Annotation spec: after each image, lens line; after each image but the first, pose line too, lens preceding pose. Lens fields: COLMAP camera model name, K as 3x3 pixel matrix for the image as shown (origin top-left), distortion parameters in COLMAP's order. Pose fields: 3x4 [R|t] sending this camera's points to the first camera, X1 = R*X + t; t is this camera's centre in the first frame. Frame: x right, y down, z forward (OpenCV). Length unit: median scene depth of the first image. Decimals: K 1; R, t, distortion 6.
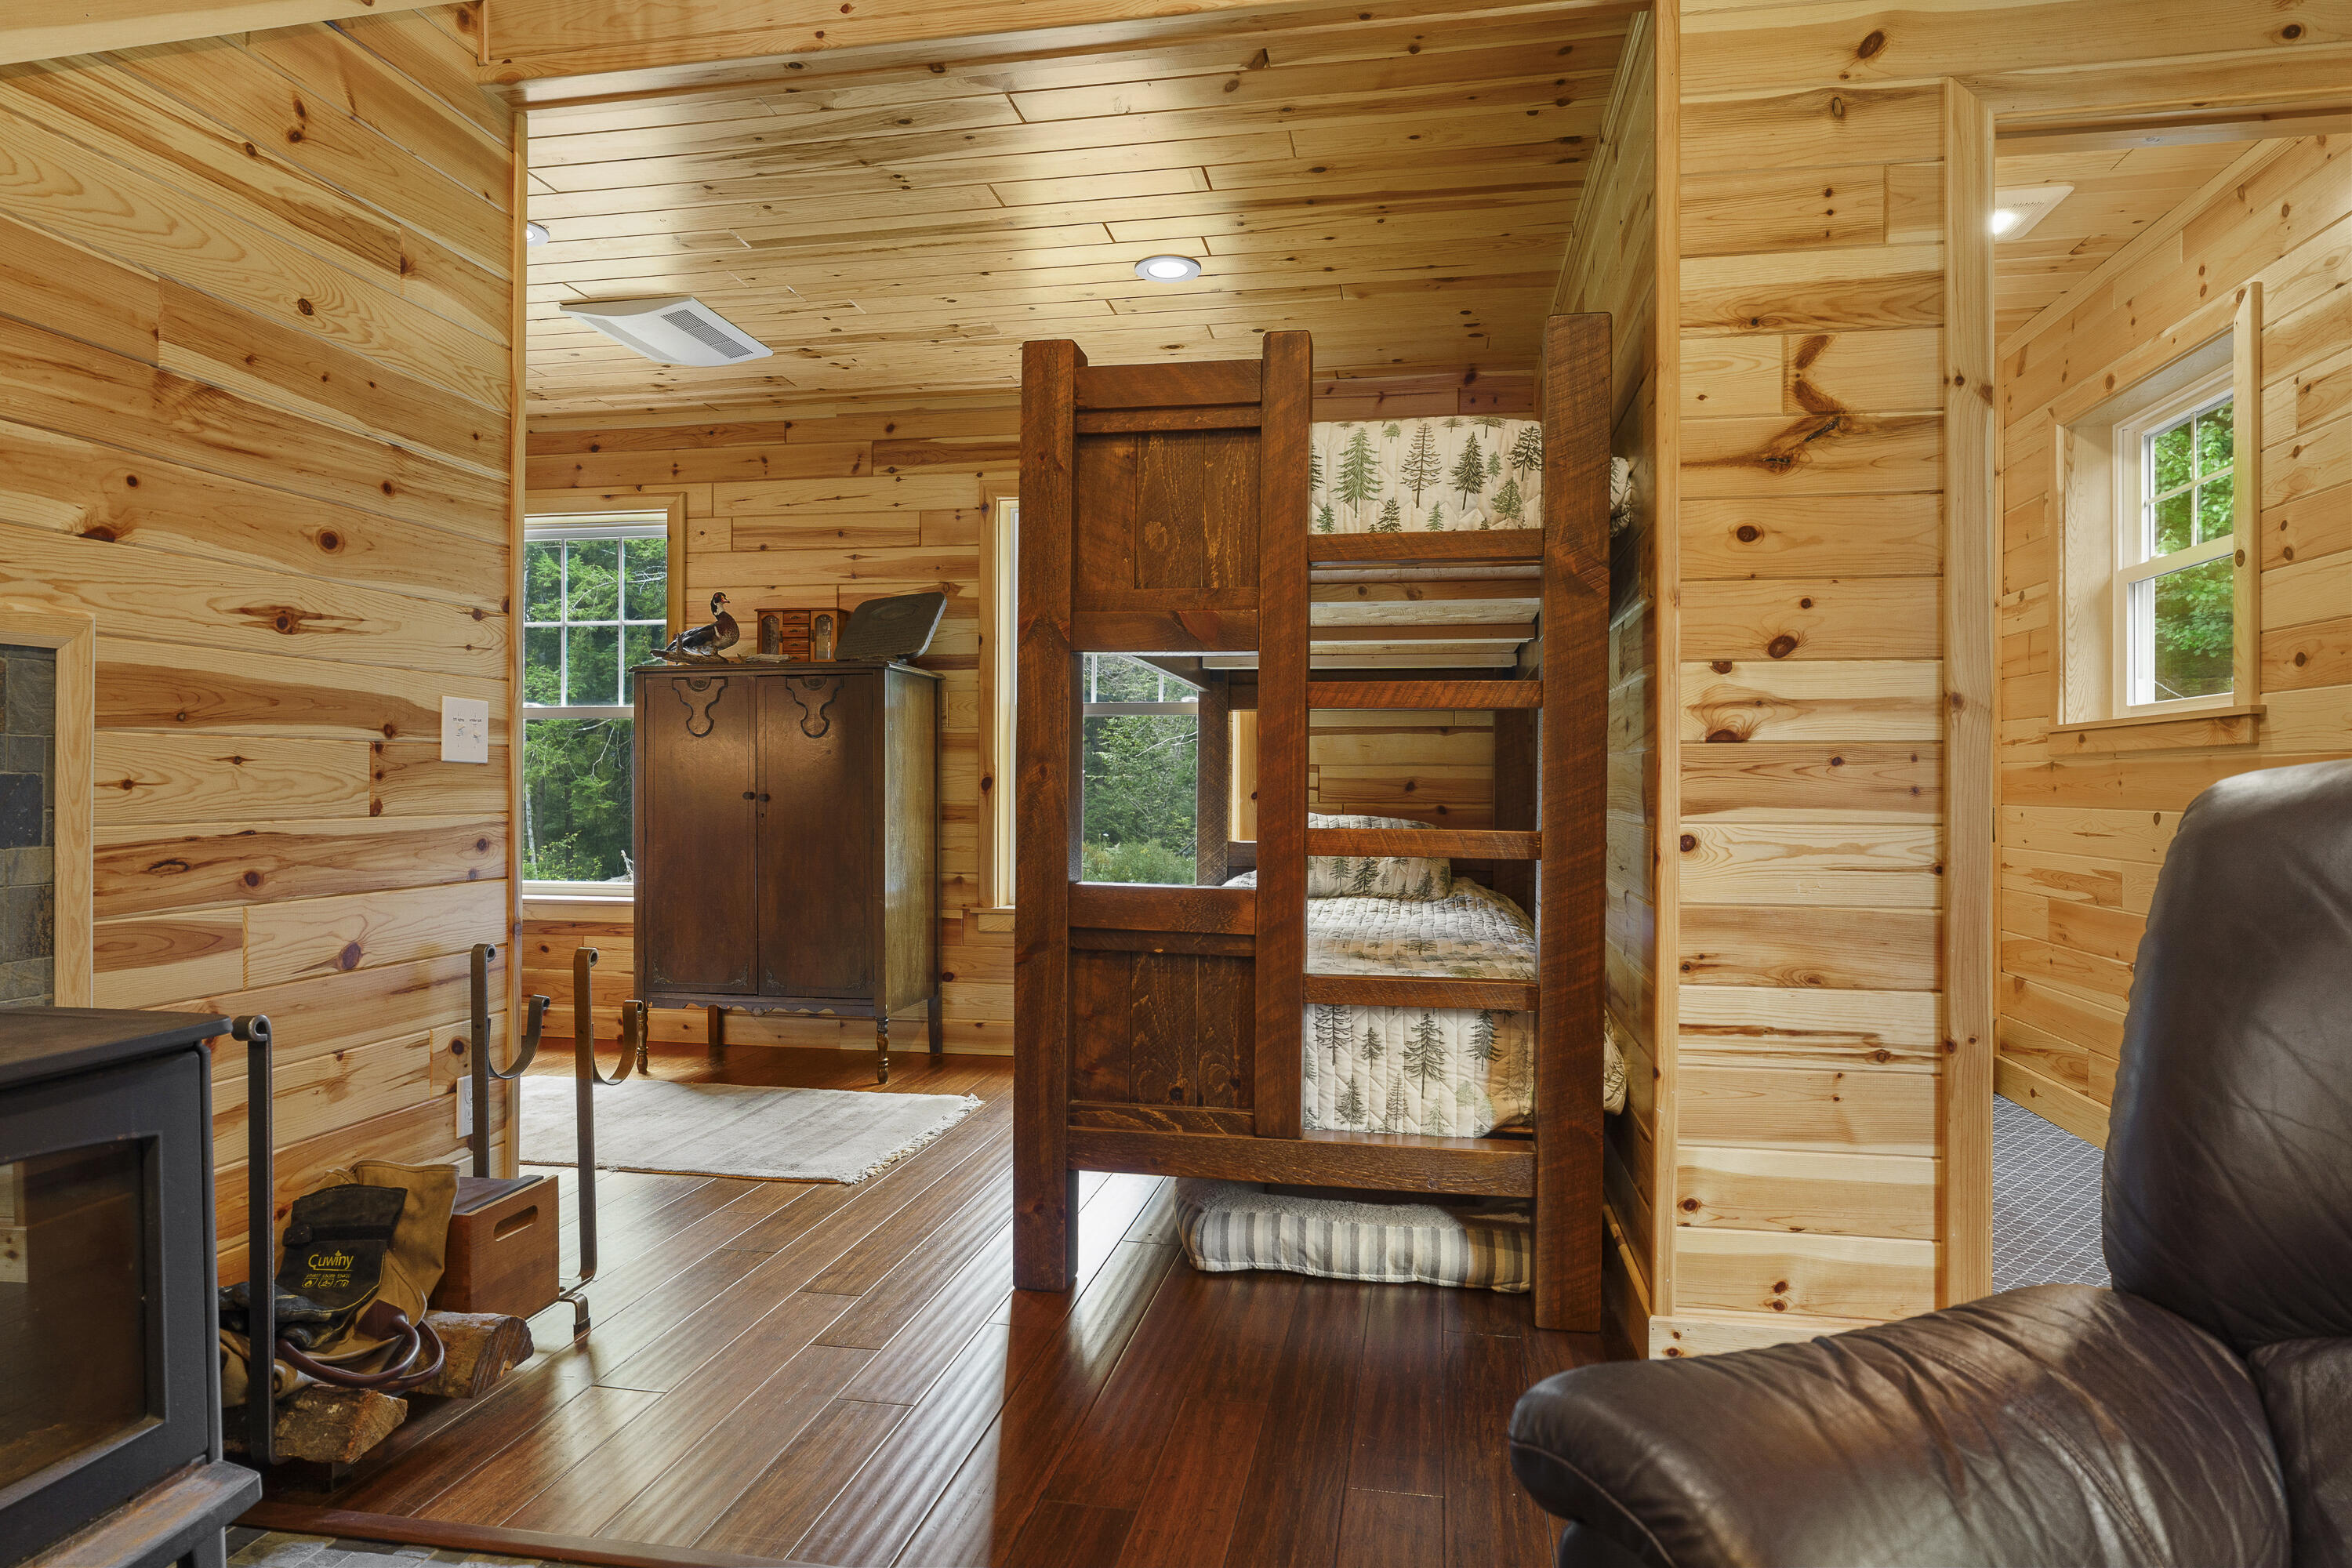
lens RADIAL K [[1373.7, 0, 1176.0], [0, 1373.7, 784.0], [0, 0, 1]] dist [-0.000864, 0.001868]
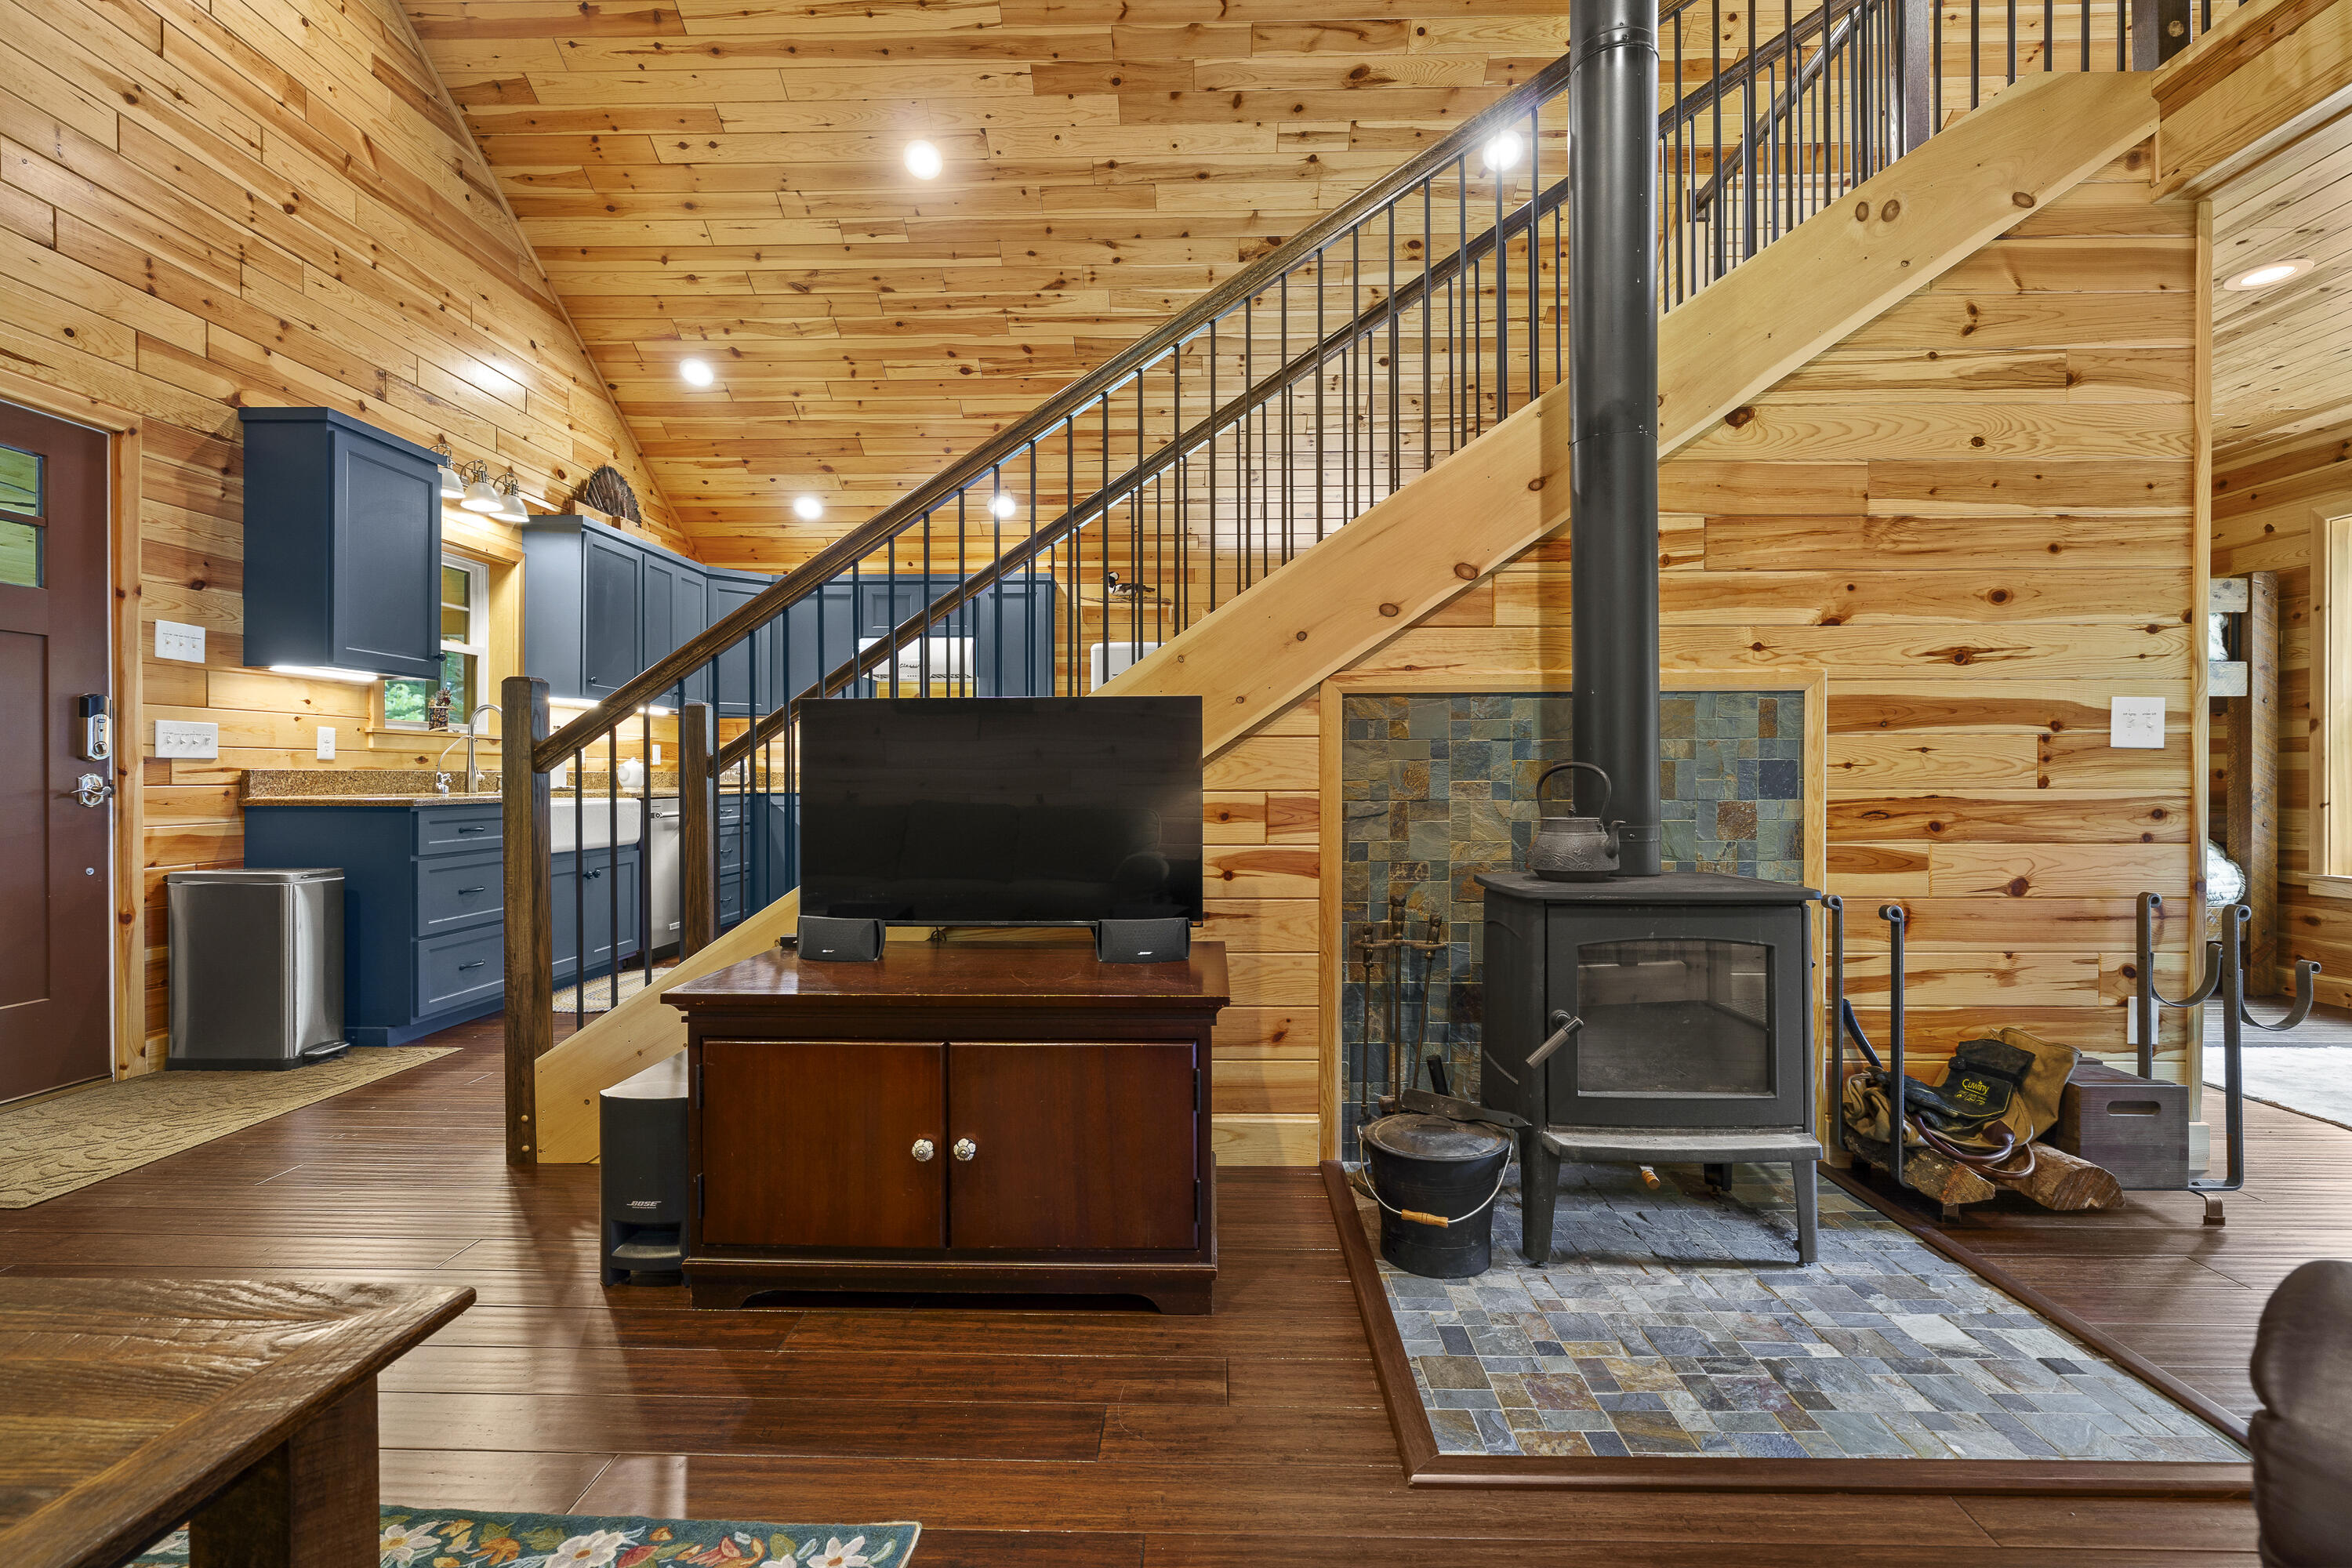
lens RADIAL K [[1072.1, 0, 1176.0], [0, 1072.1, 784.0], [0, 0, 1]] dist [0.004752, 0.000789]
pose [[0.160980, 0.005653, -0.986941, 0.376122], [0.000109, 0.999983, 0.005746, 0.013875], [0.986958, -0.001032, 0.160977, -0.036911]]
